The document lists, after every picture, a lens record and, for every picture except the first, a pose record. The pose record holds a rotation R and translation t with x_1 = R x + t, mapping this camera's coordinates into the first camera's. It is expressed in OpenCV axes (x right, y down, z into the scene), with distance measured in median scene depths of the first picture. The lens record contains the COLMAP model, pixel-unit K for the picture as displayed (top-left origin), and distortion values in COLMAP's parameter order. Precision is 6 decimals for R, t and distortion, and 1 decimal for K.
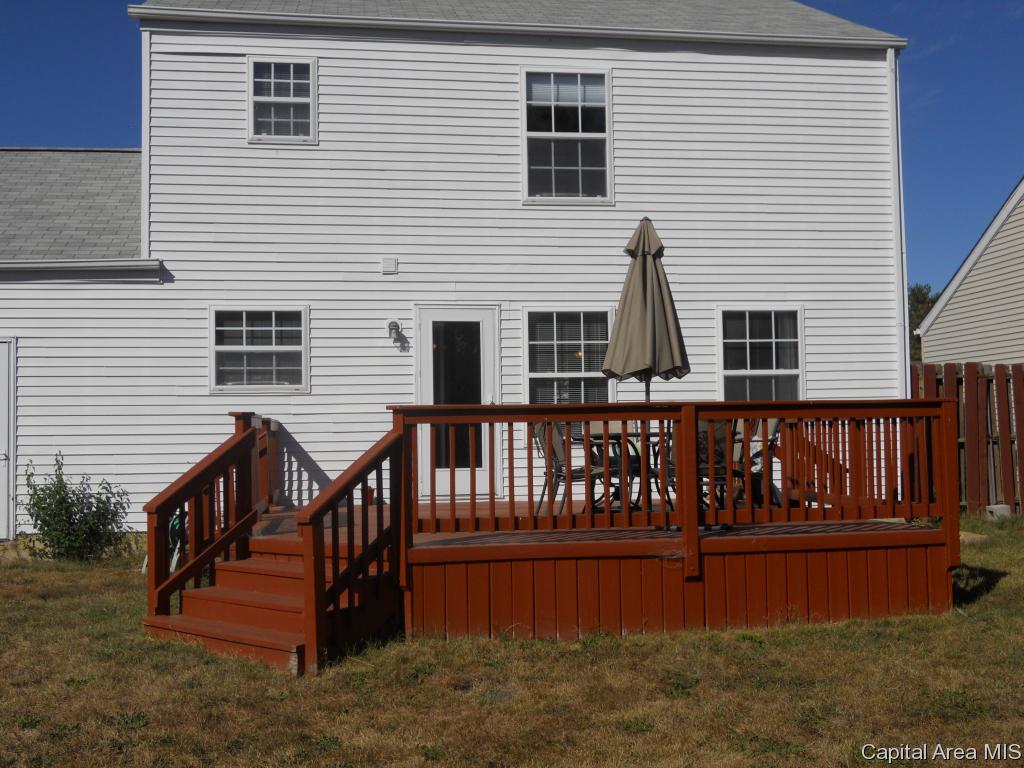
lens RADIAL K [[1151.6, 0, 512.0], [0, 1151.6, 384.0], [0, 0, 1]] dist [-0.003873, 0.010730]
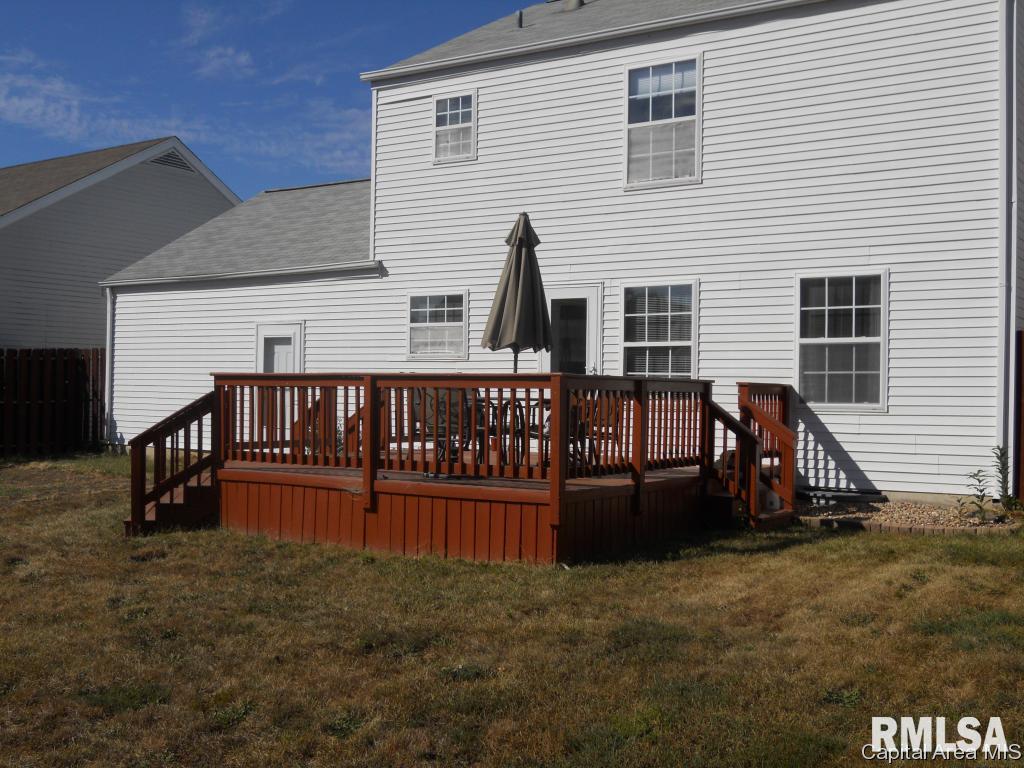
lens RADIAL K [[1151.6, 0, 512.0], [0, 1151.6, 384.0], [0, 0, 1]] dist [-0.003873, 0.010730]
pose [[0.742355, 0.019151, -0.669734, 0.681649], [0.005883, 0.999367, 0.035097, -0.009297], [0.669981, -0.029994, 0.741772, 0.097017]]
